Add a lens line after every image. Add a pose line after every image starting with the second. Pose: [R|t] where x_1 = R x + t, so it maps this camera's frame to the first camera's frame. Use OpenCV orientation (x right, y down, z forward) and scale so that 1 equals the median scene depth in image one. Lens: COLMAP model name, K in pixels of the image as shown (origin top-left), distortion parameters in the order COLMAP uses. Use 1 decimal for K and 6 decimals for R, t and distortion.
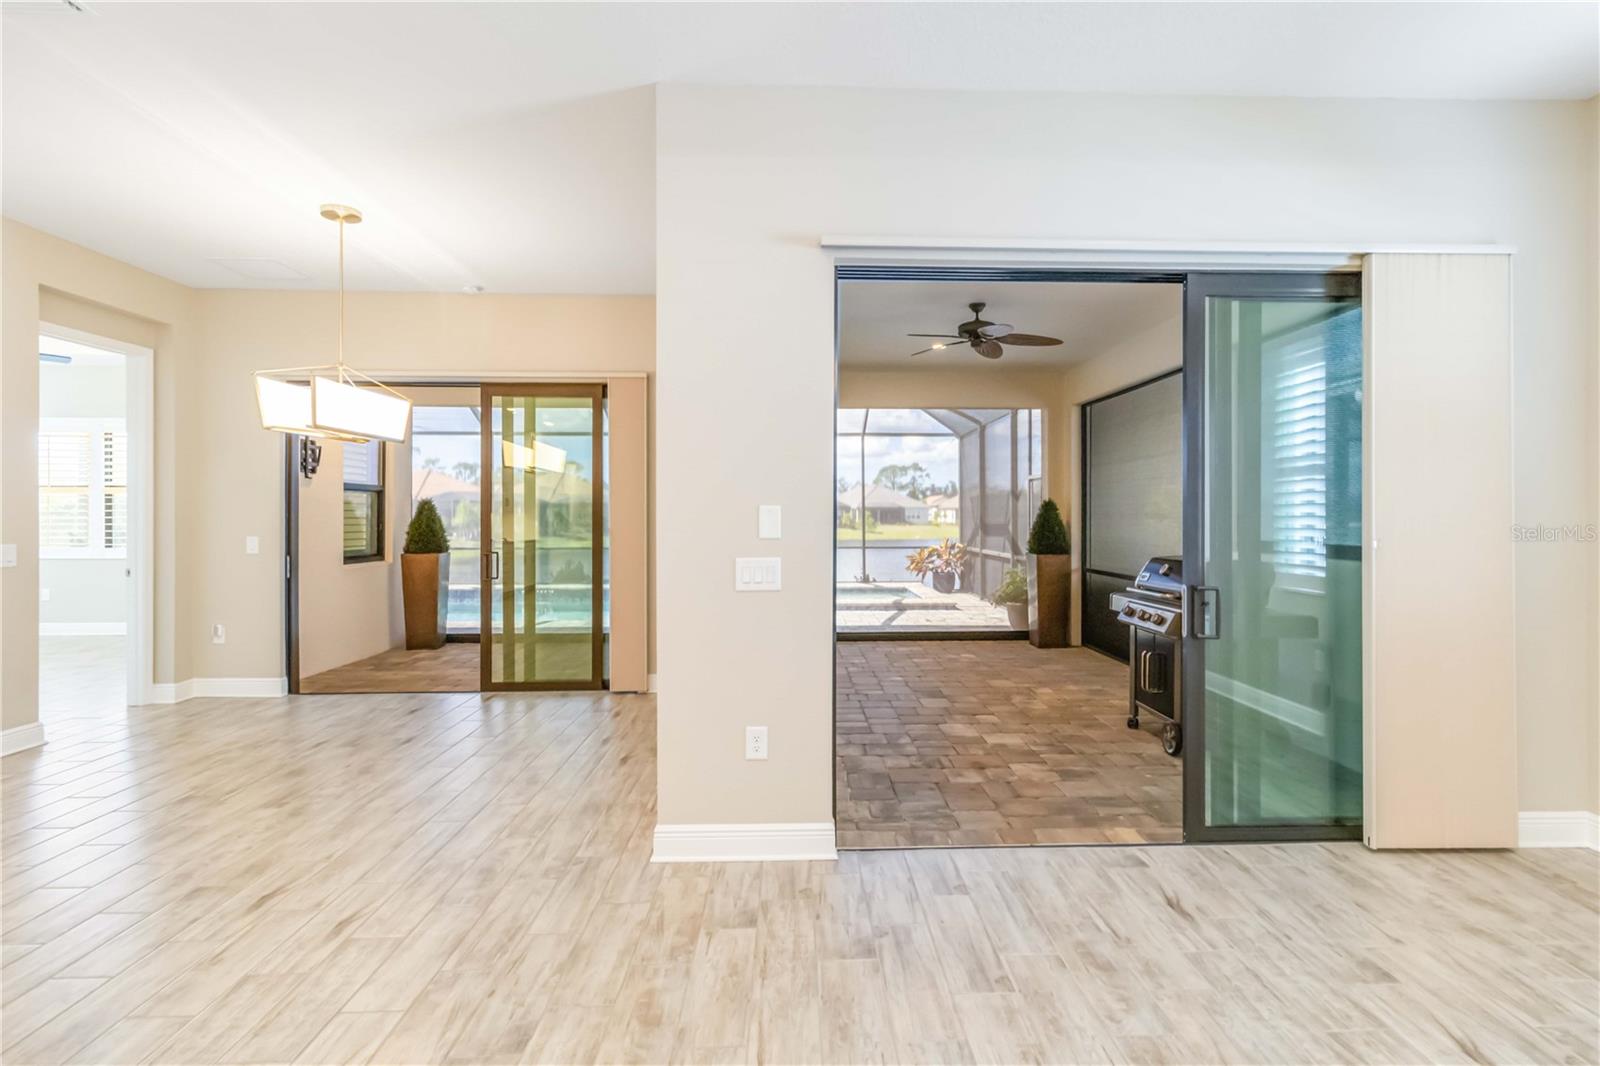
lens RADIAL K [[751.2, 0, 810.6], [0, 751.2, 513.7], [0, 0, 1]] dist [0.007606, -0.000533]
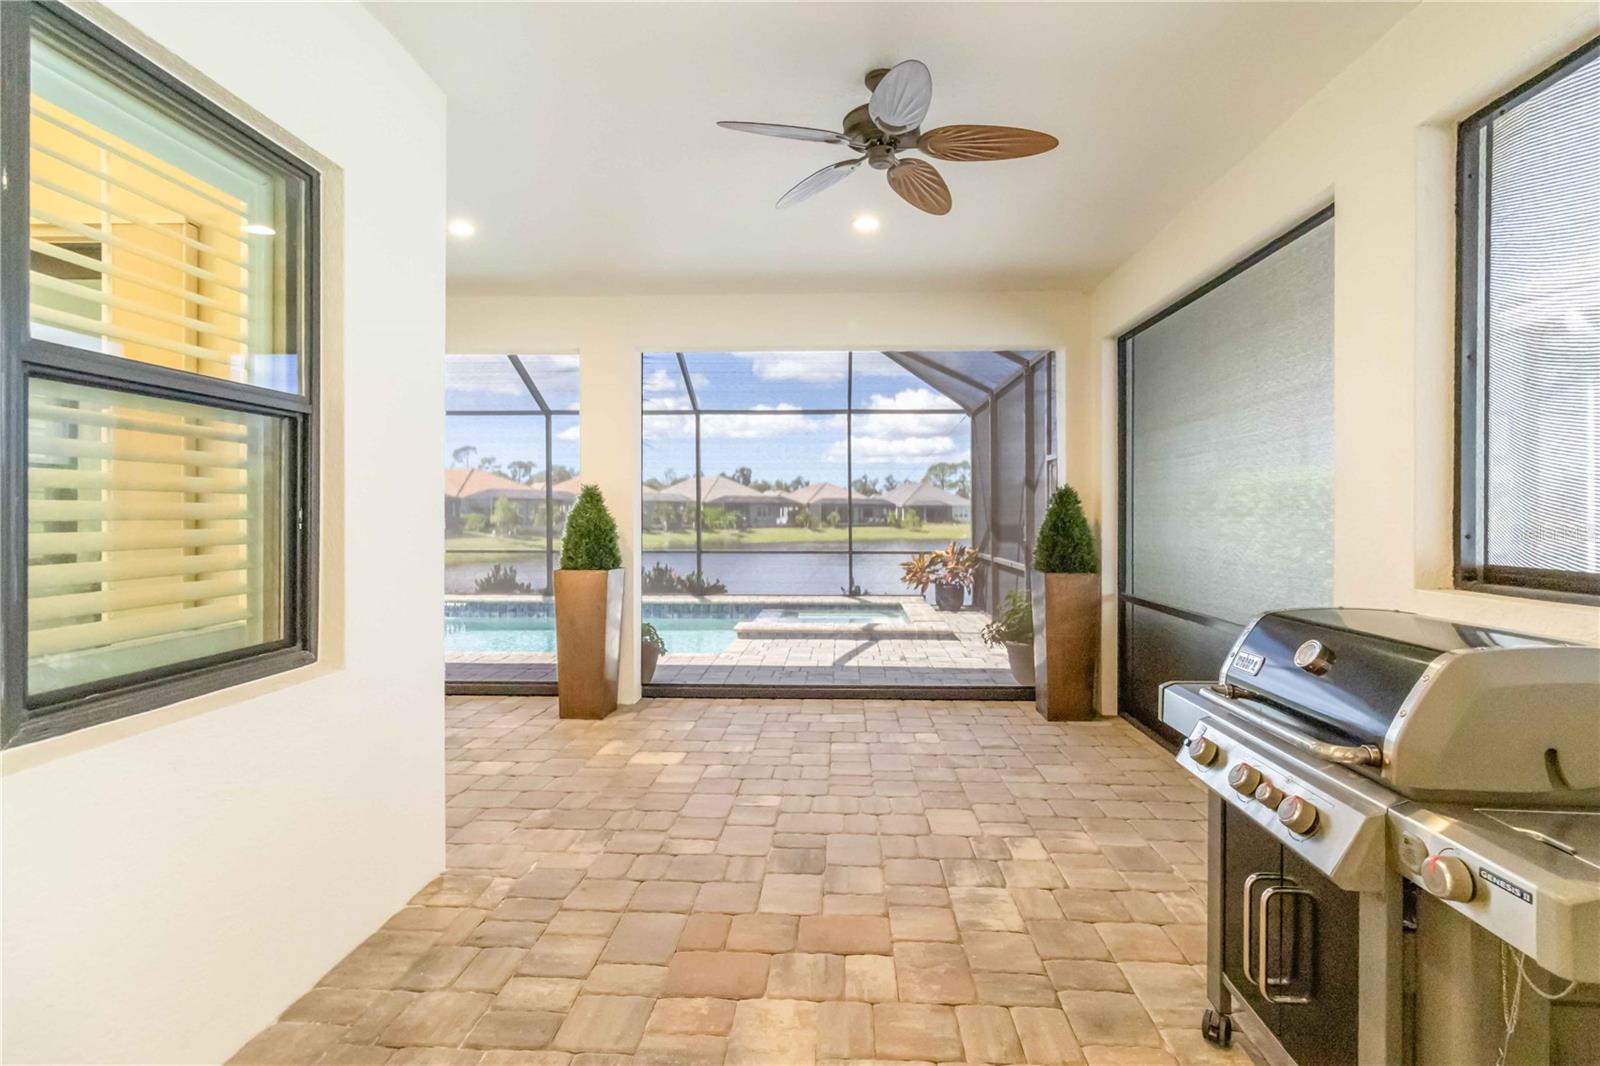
lens RADIAL K [[738.7, 0, 803.5], [0, 738.7, 515.5], [0, 0, 1]] dist [-0.000050, -0.000767]
pose [[0.996794, 0.002492, -0.079975, 0.148764], [-0.002112, 0.999986, 0.004838, 0.003001], [0.079986, -0.004654, 0.996785, 0.366243]]
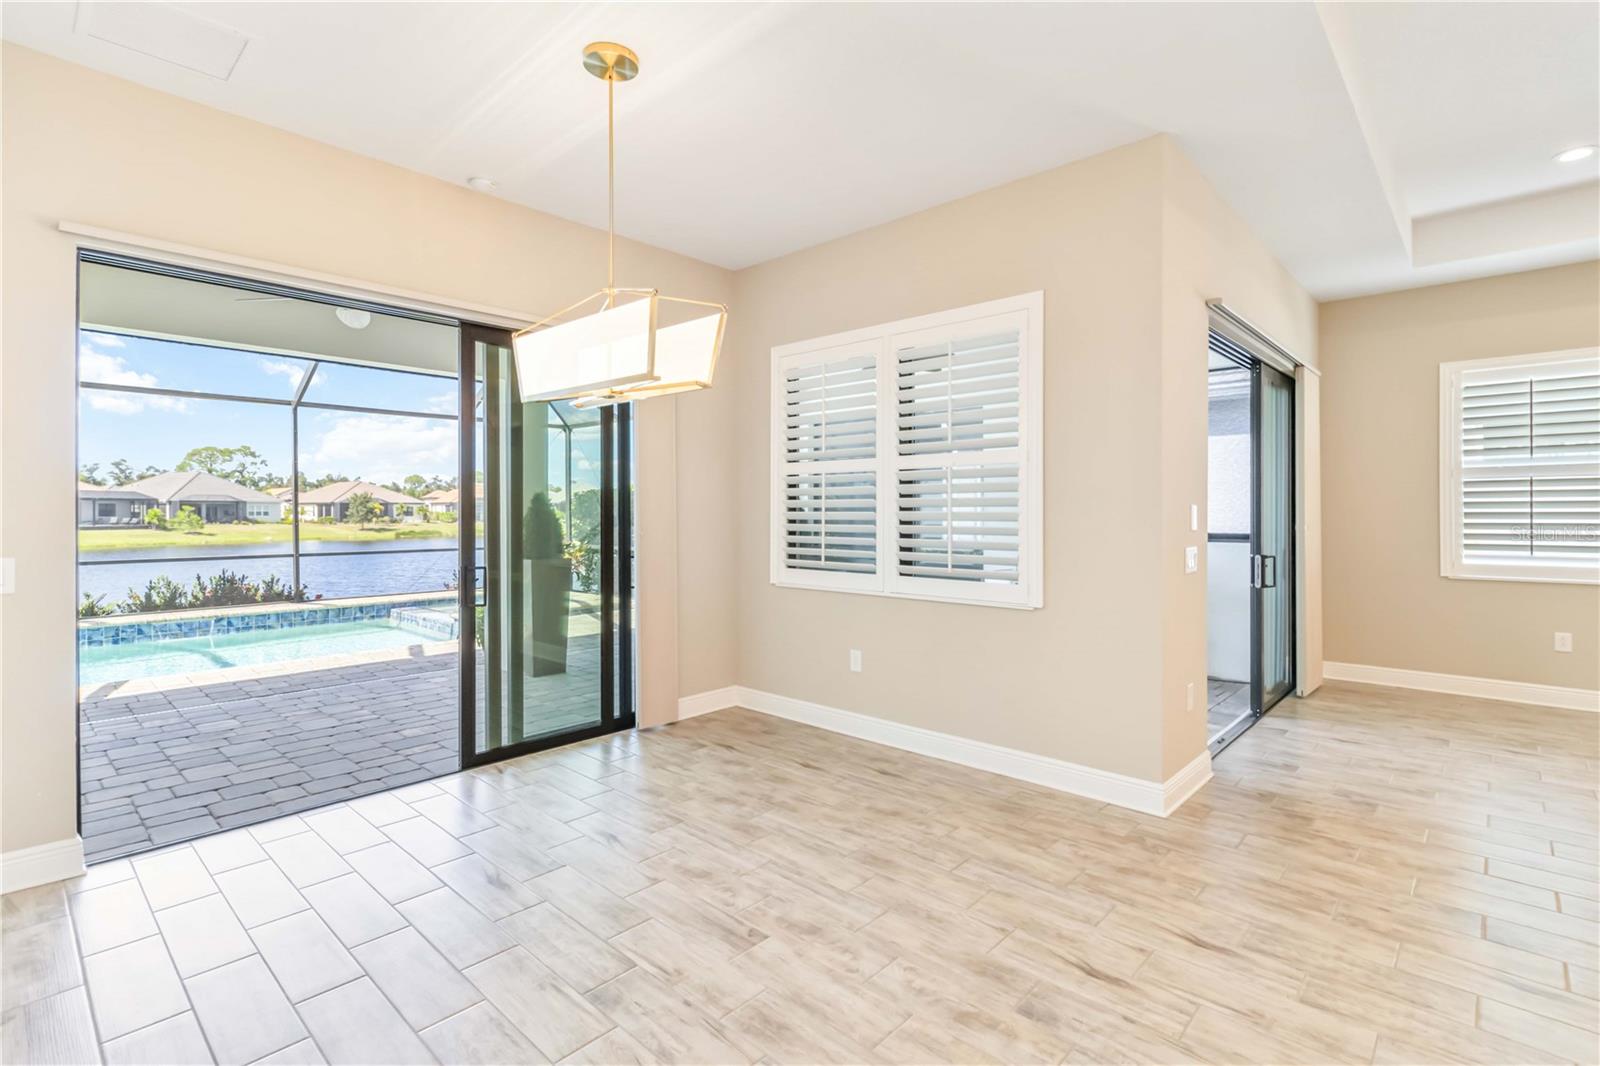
lens RADIAL K [[751.2, 0, 810.6], [0, 751.2, 513.7], [0, 0, 1]] dist [0.007606, -0.000533]
pose [[0.698479, -0.001231, 0.715630, -0.465655], [-0.002276, 0.999990, 0.003942, 0.000002], [-0.715627, -0.004382, 0.698469, 0.196661]]
